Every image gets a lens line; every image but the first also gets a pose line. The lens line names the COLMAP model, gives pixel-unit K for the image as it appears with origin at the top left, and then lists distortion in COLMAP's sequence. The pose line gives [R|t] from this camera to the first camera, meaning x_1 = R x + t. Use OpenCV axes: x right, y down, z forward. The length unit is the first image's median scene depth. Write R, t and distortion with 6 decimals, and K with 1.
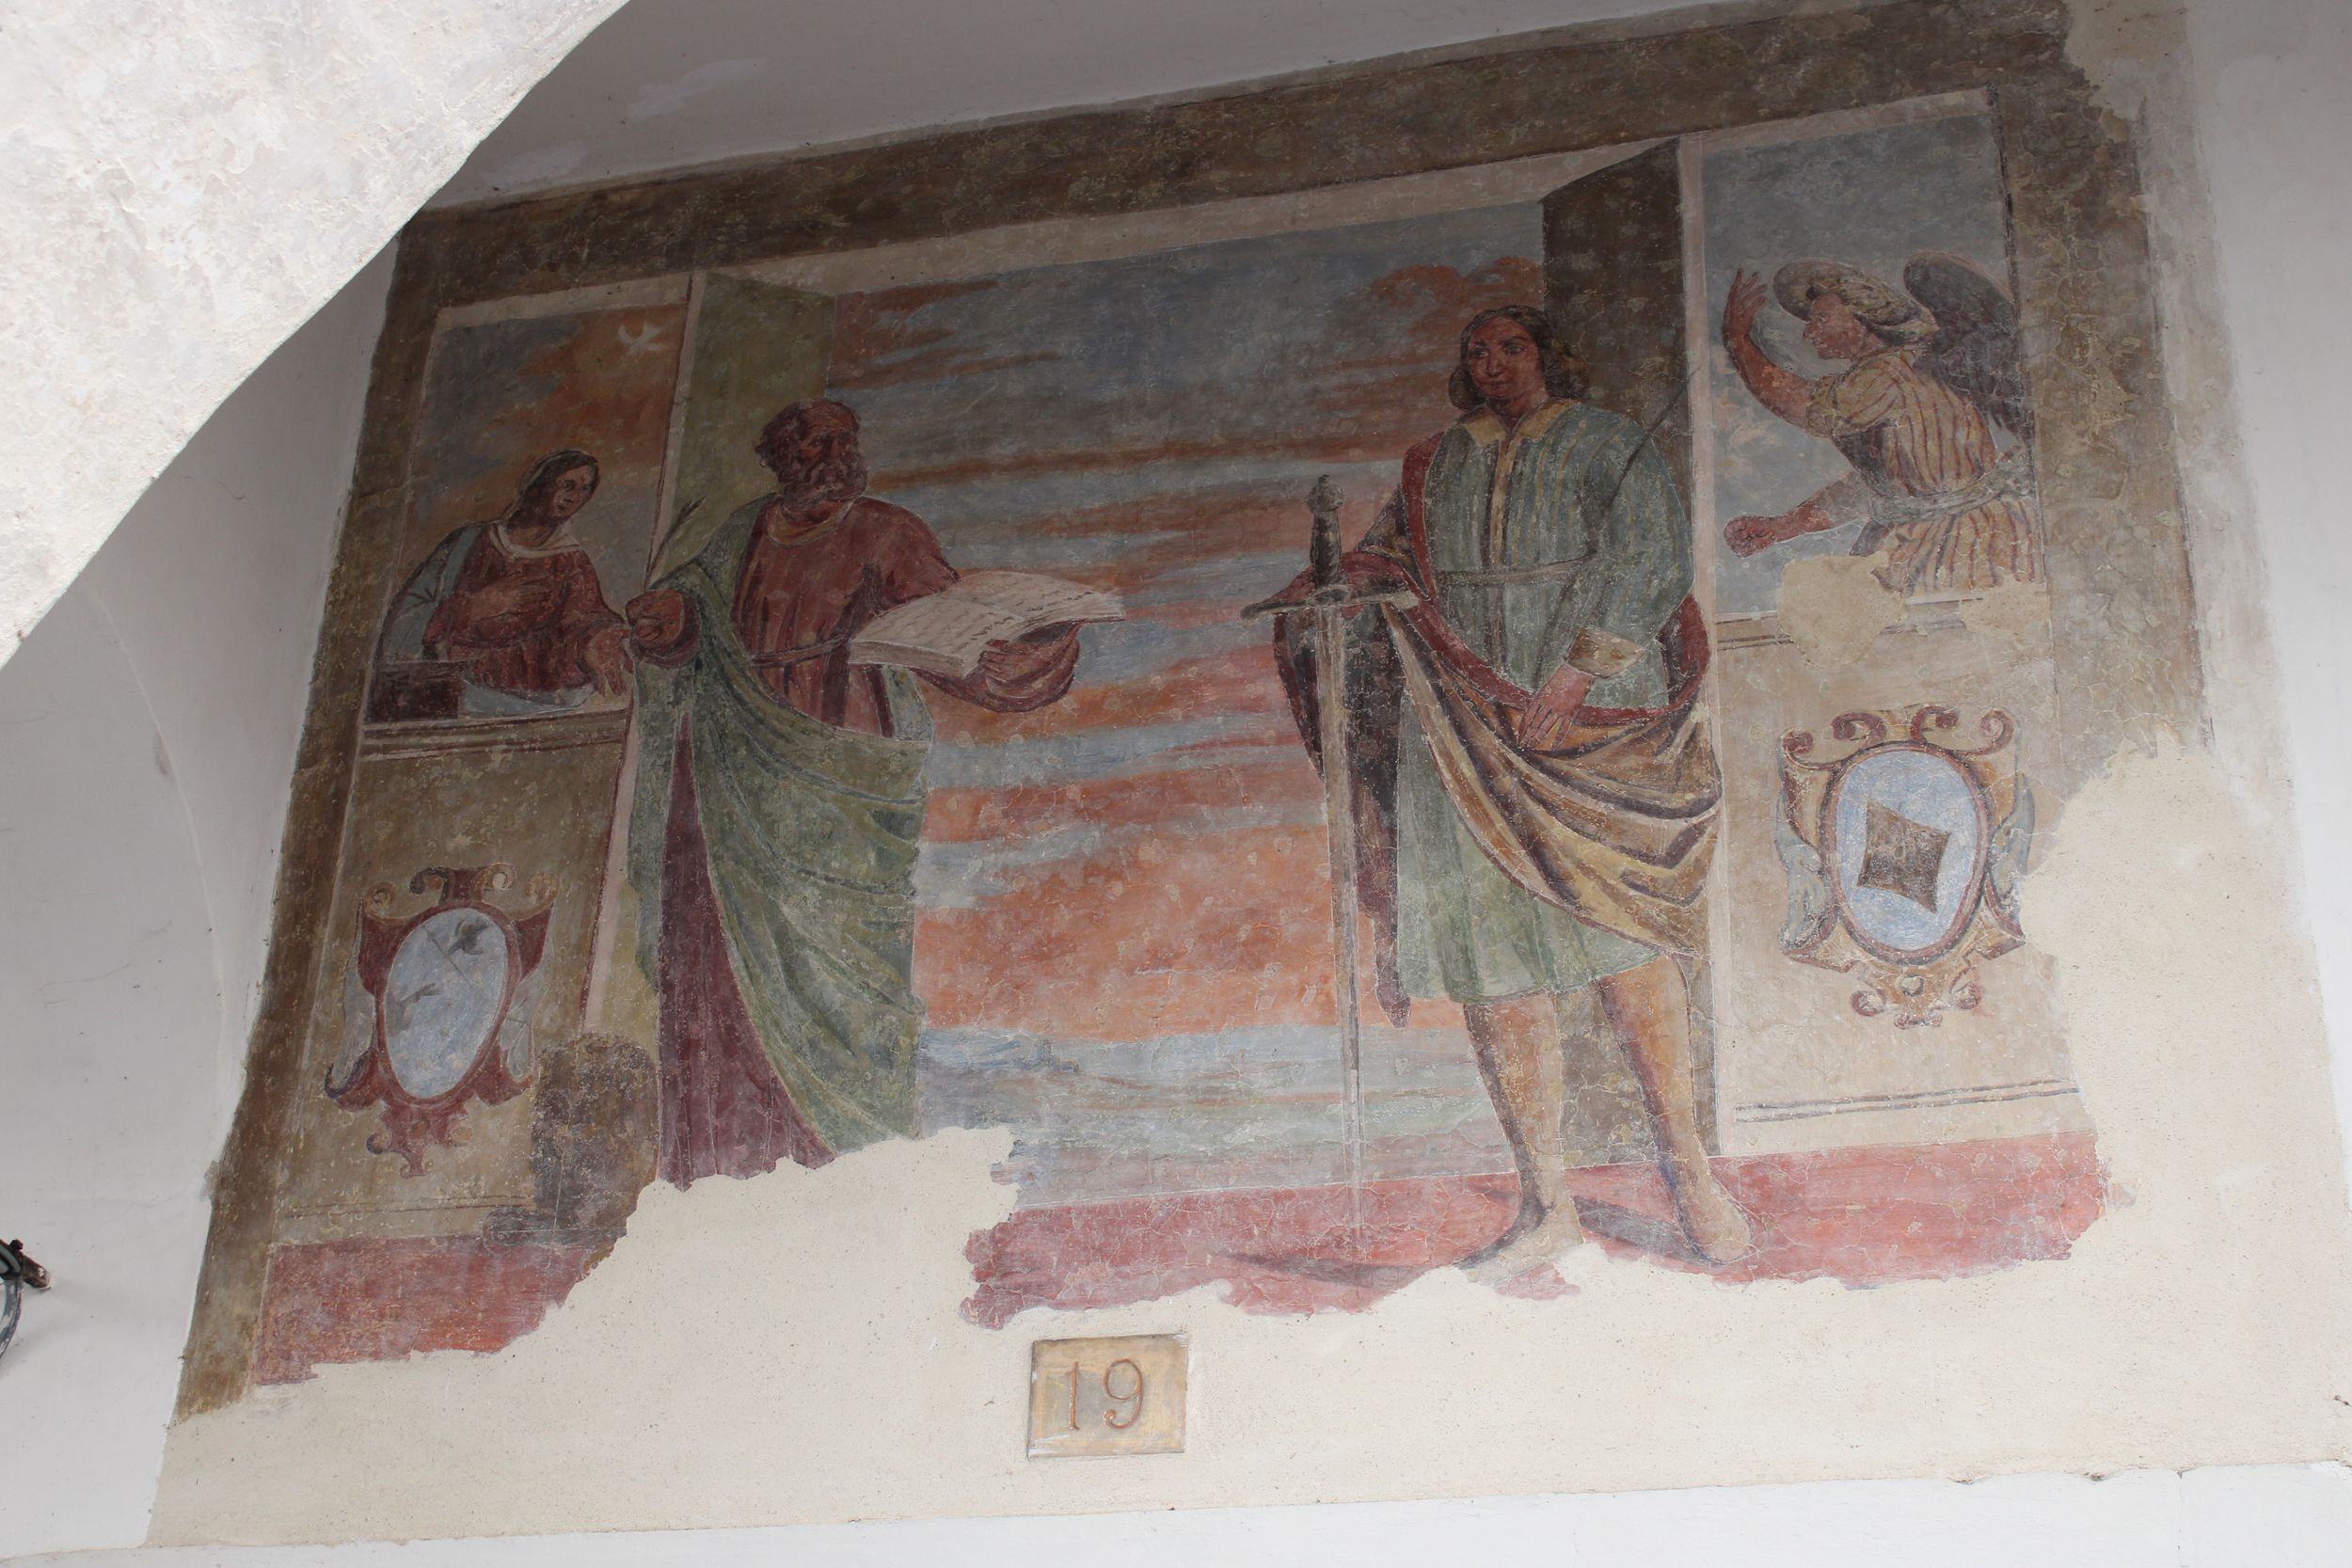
lens RADIAL K [[3337.3, 0, 1170.0], [0, 3337.3, 780.2], [0, 0, 1]] dist [-0.027725, 0.000000]
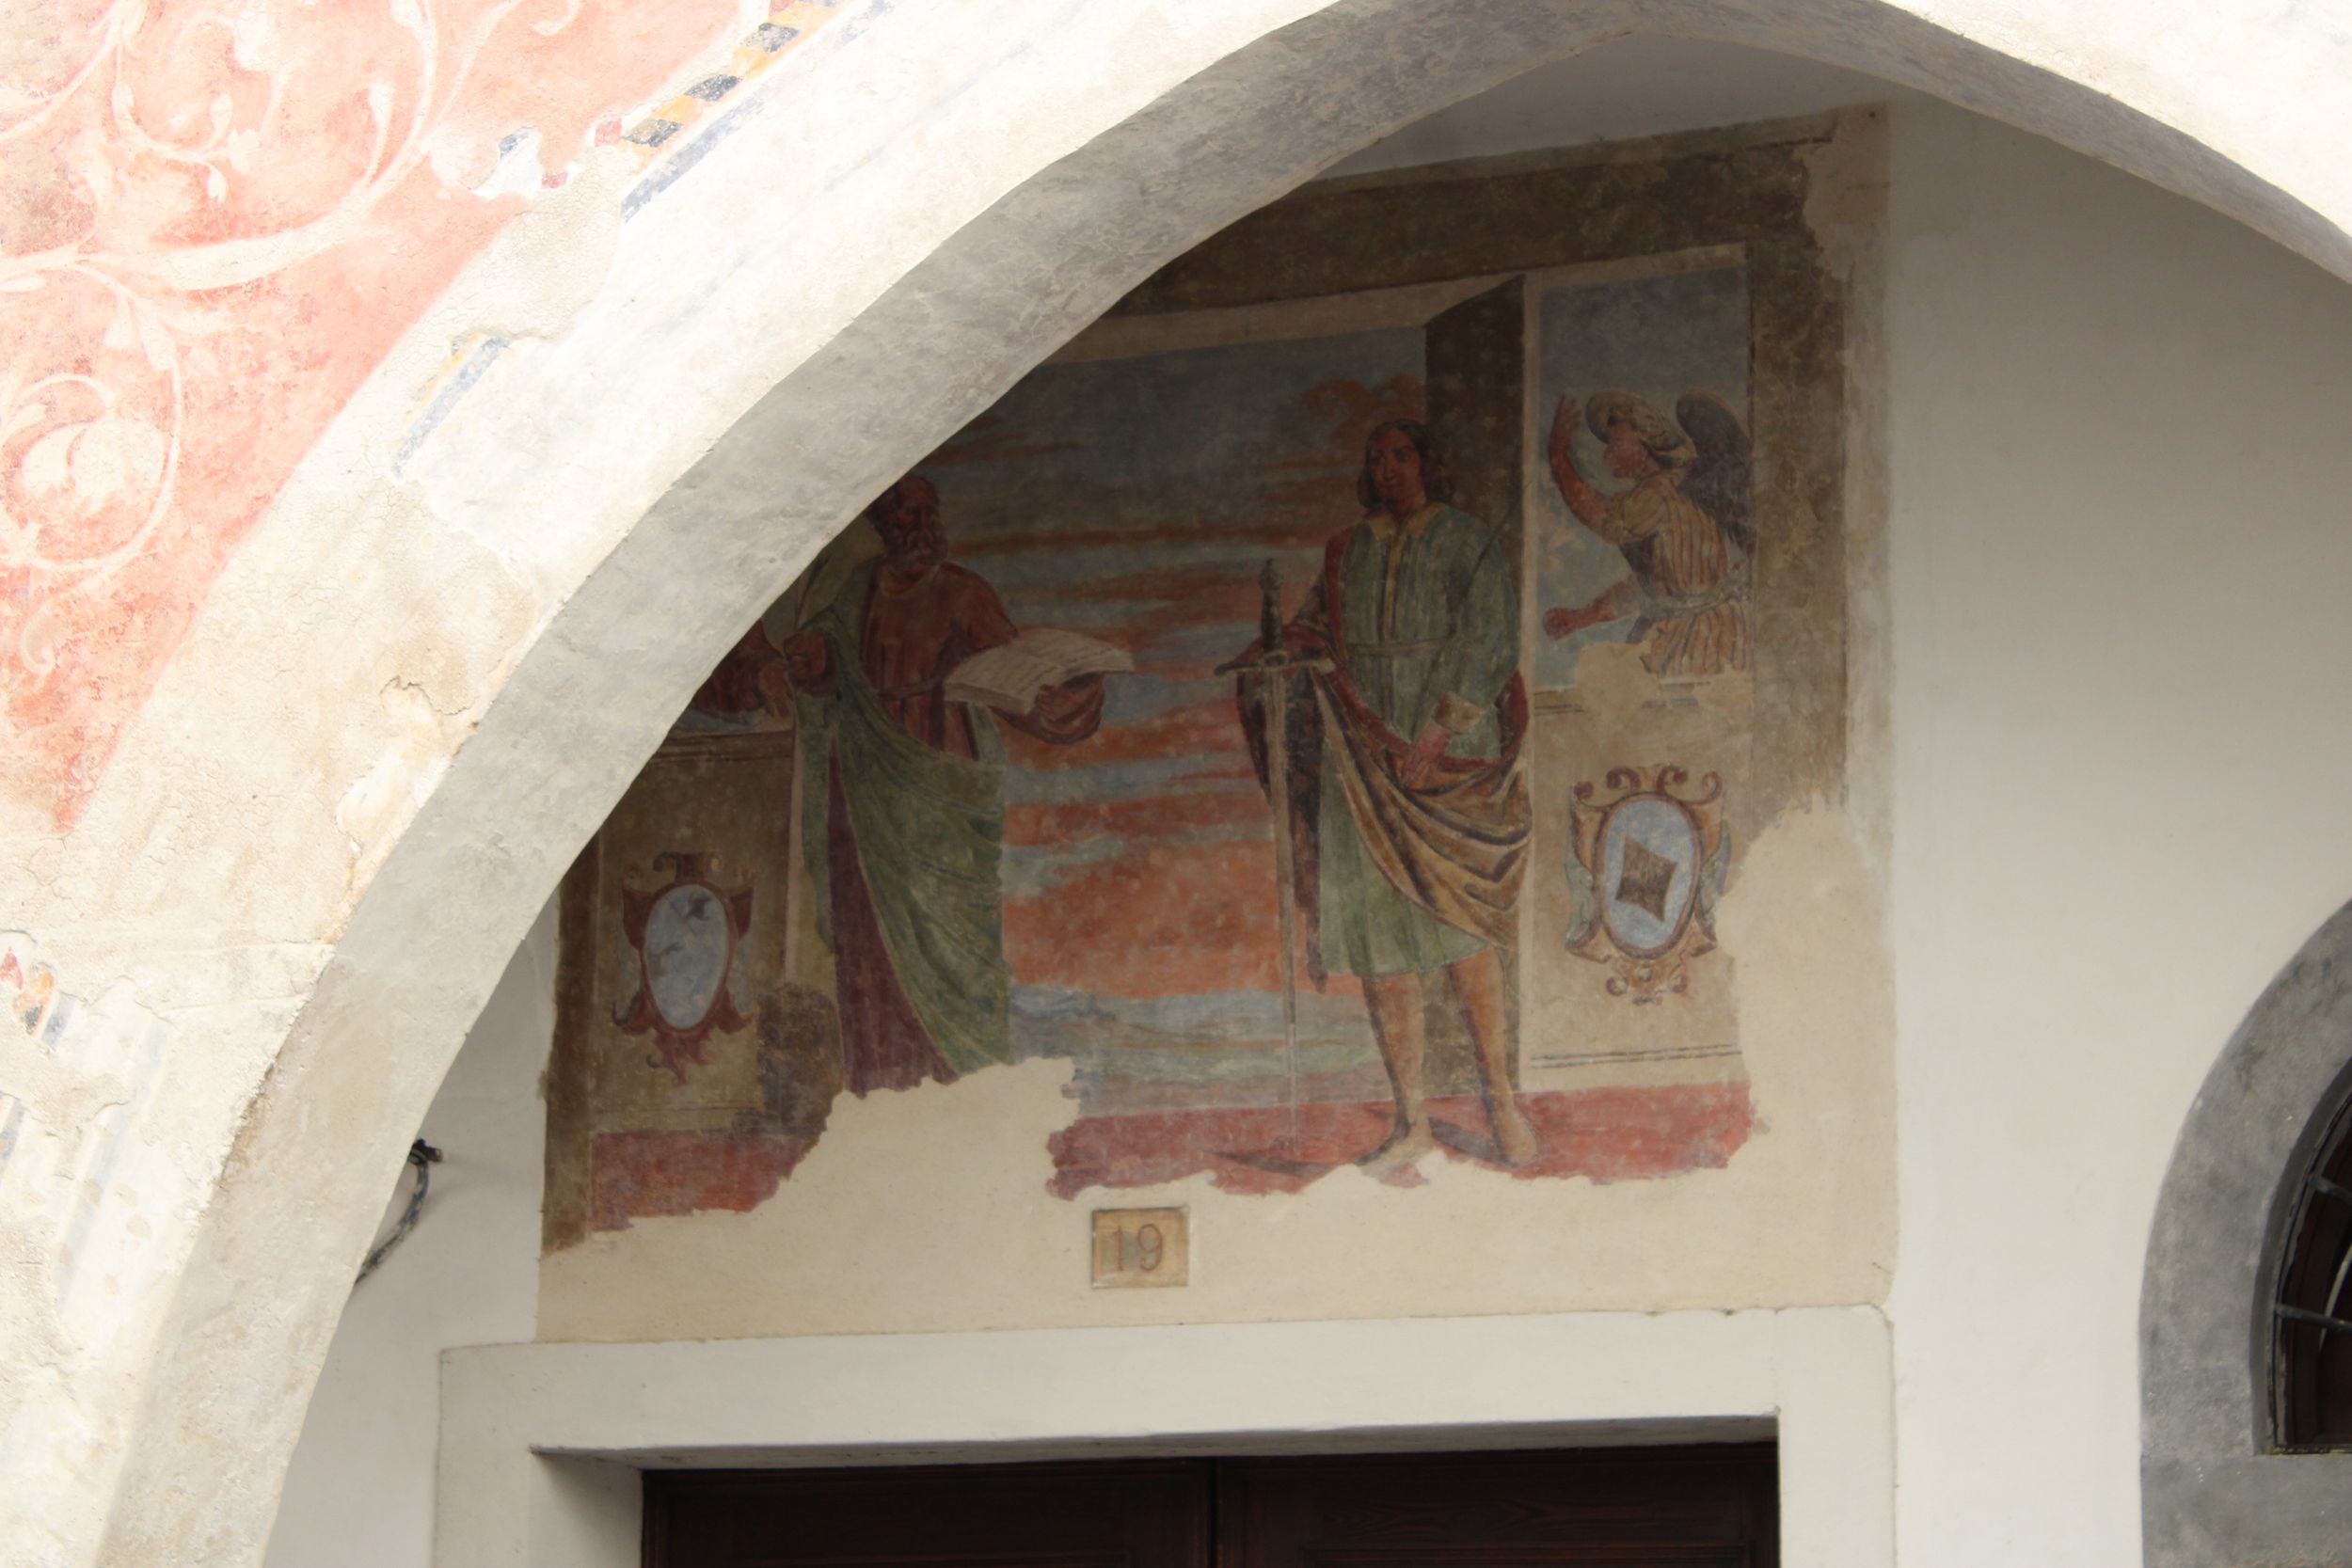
lens RADIAL K [[5991.8, 0, 1173.8], [0, 5991.8, 783.4], [0, 0, 1]] dist [0.191502, 0.000000]
pose [[0.990798, -0.047388, -0.126779, 0.332733], [0.084997, 0.946812, 0.310359, -0.815811], [0.105329, -0.318279, 0.942128, -1.439434]]
